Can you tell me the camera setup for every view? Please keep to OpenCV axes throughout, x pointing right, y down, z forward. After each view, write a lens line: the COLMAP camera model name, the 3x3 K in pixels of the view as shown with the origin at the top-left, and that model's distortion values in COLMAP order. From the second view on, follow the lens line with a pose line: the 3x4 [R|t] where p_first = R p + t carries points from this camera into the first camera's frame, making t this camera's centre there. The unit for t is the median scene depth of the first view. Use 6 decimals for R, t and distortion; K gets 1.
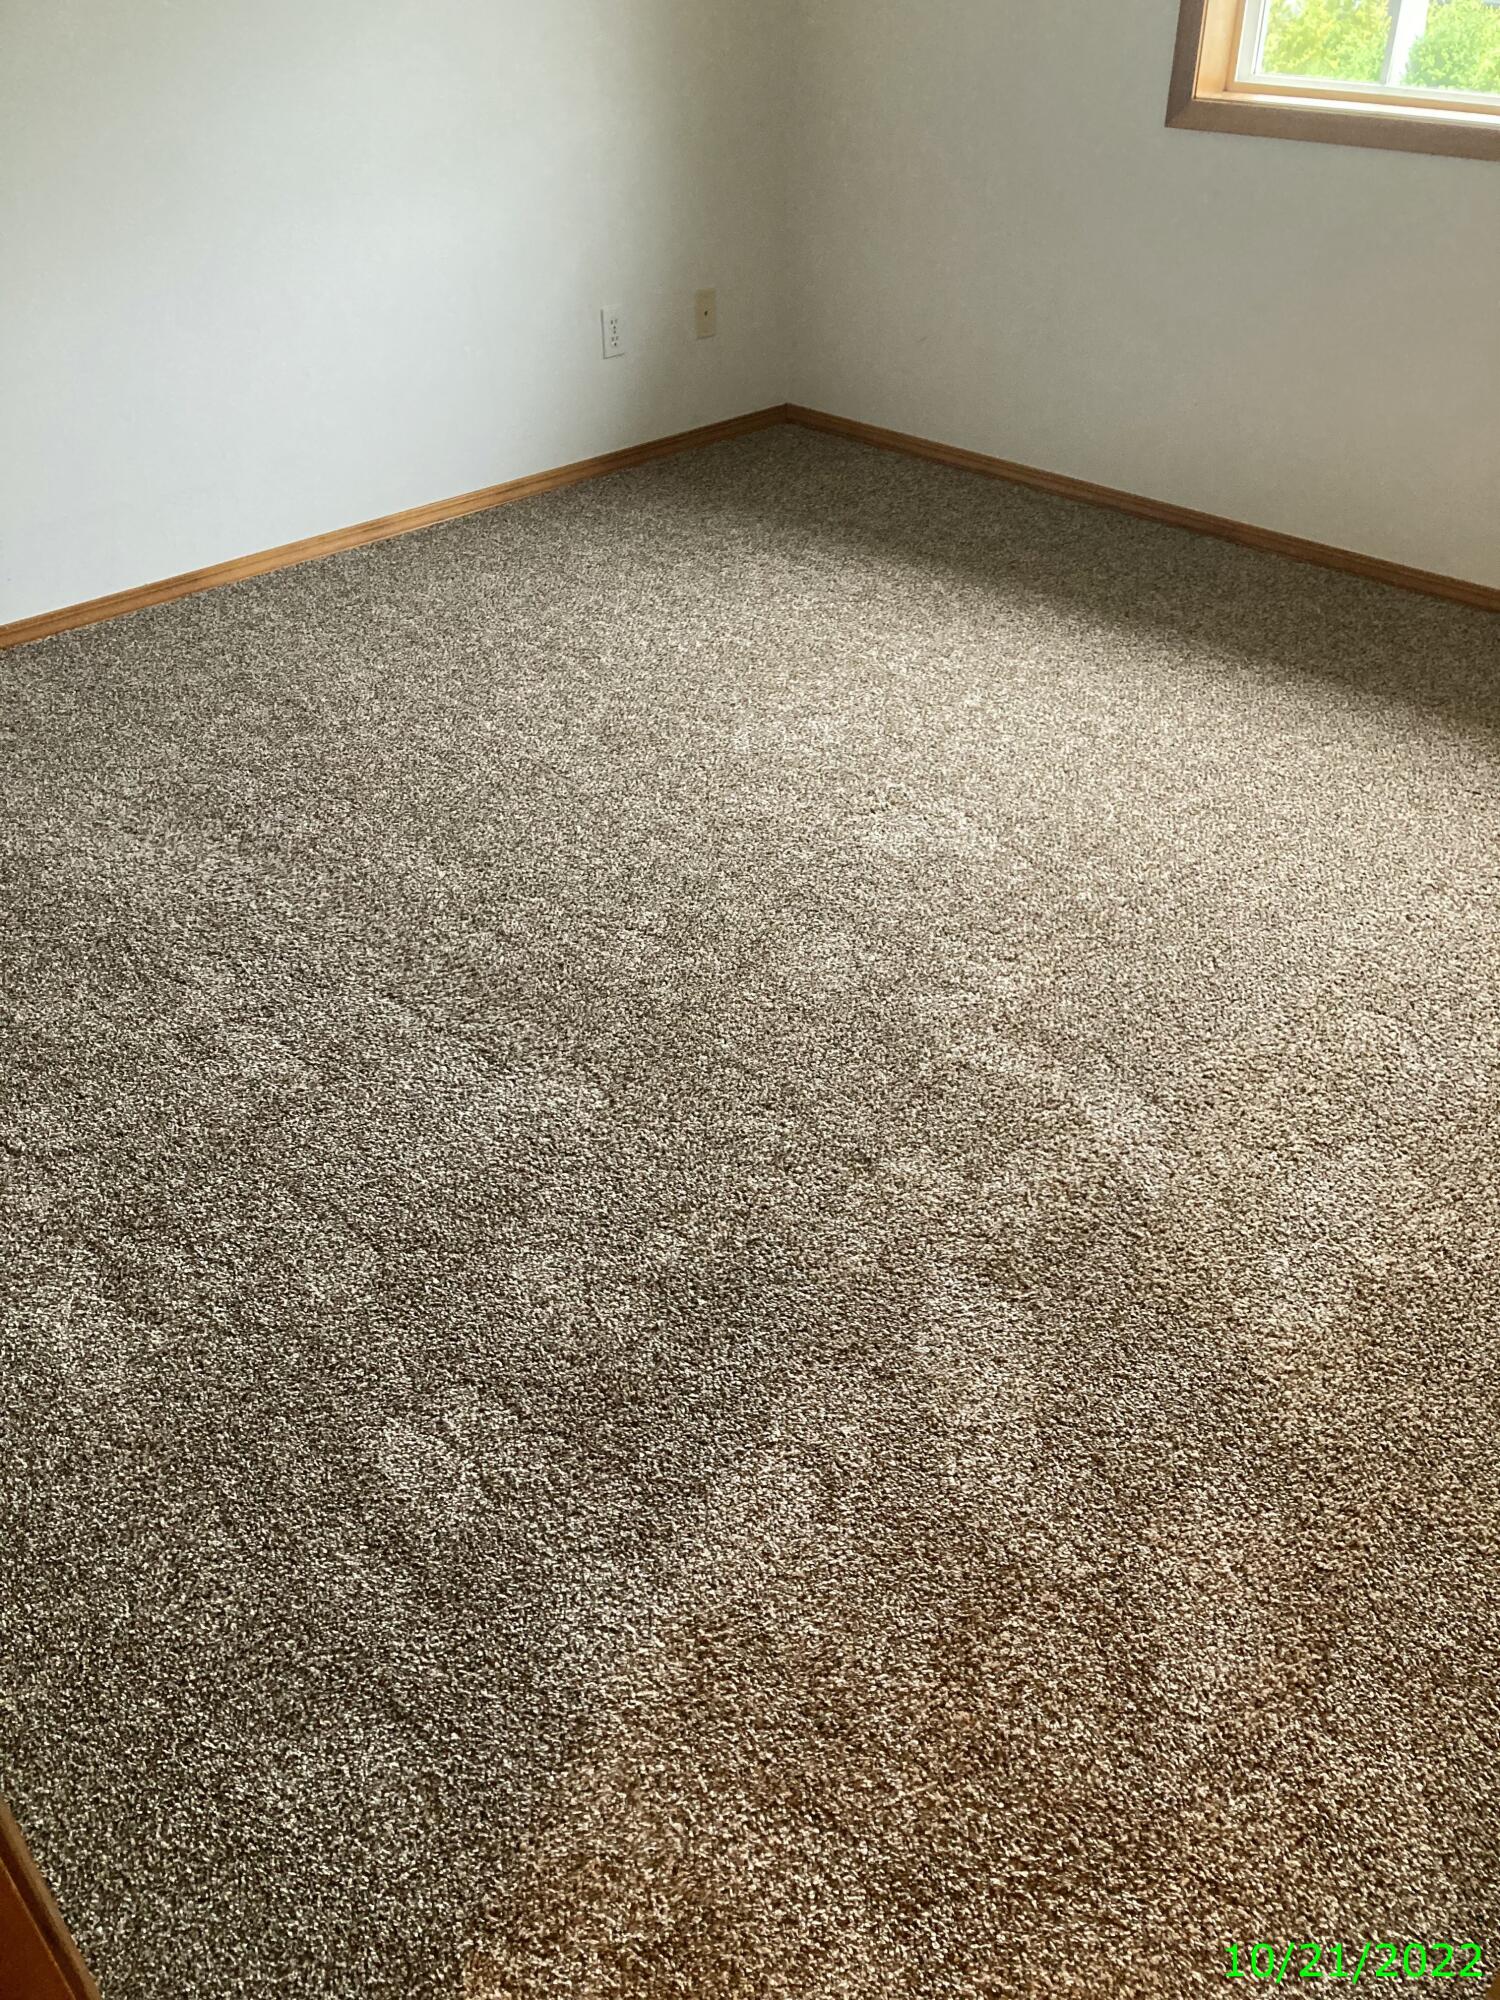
lens RADIAL K [[1651.3, 0, 761.6], [0, 1651.3, 994.4], [0, 0, 1]] dist [0.038607, -0.041131]
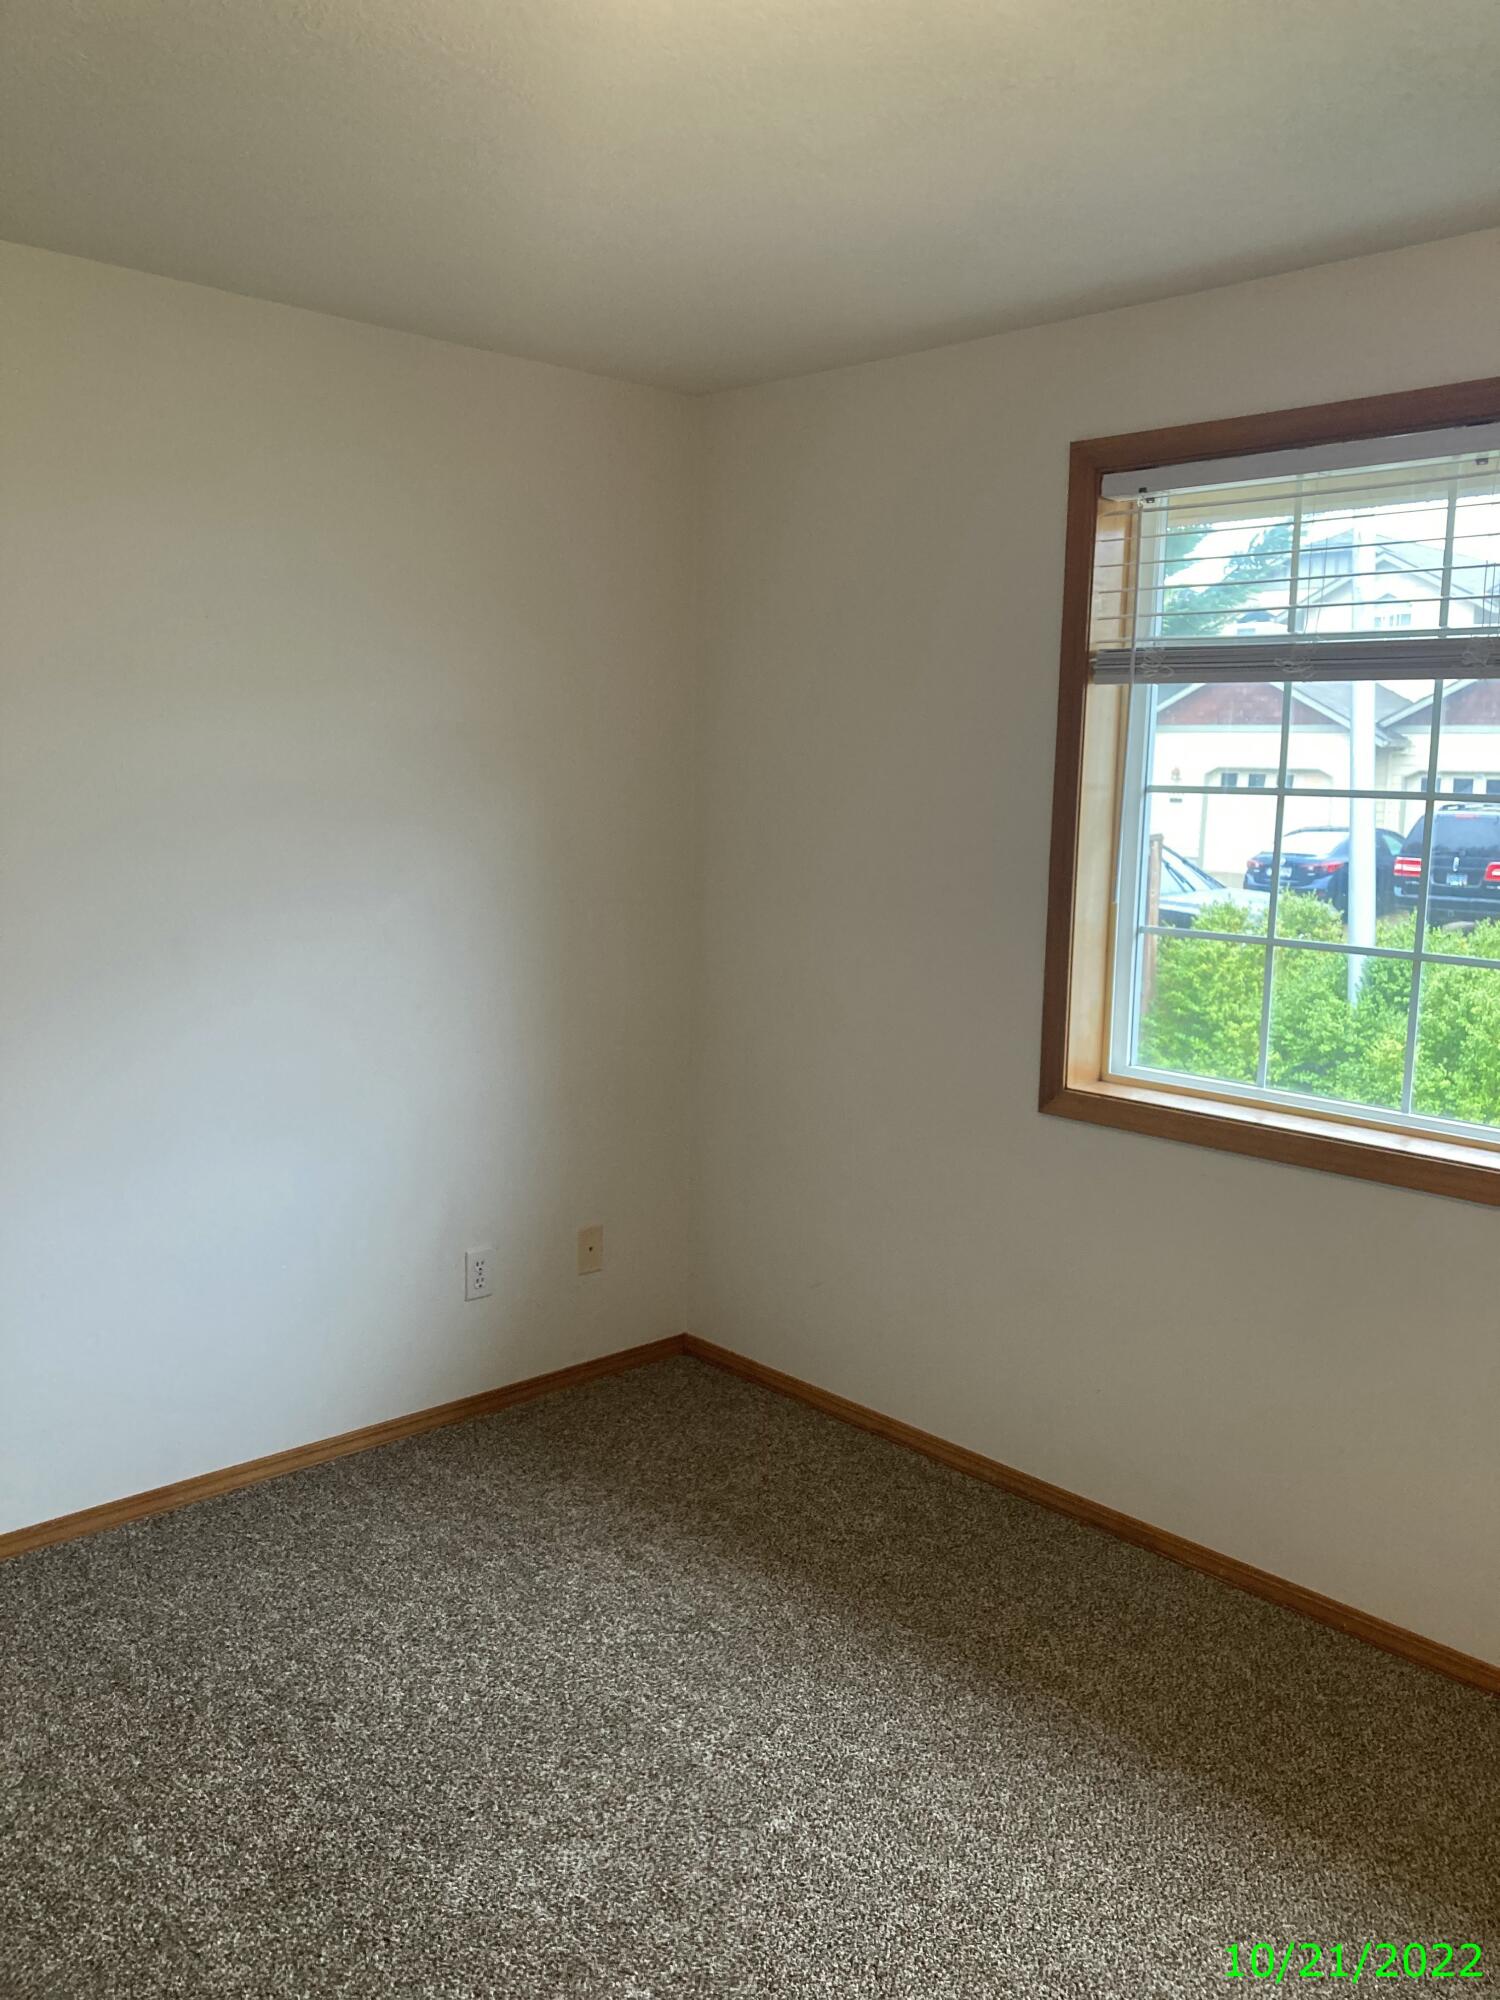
lens RADIAL K [[1651.3, 0, 756.9], [0, 1651.3, 1009.8], [0, 0, 1]] dist [0.038607, -0.041131]
pose [[0.998870, 0.024896, -0.040488, 0.118396], [-0.040239, 0.896319, -0.441580, -0.149967], [0.025296, 0.442710, 0.896308, 0.122792]]
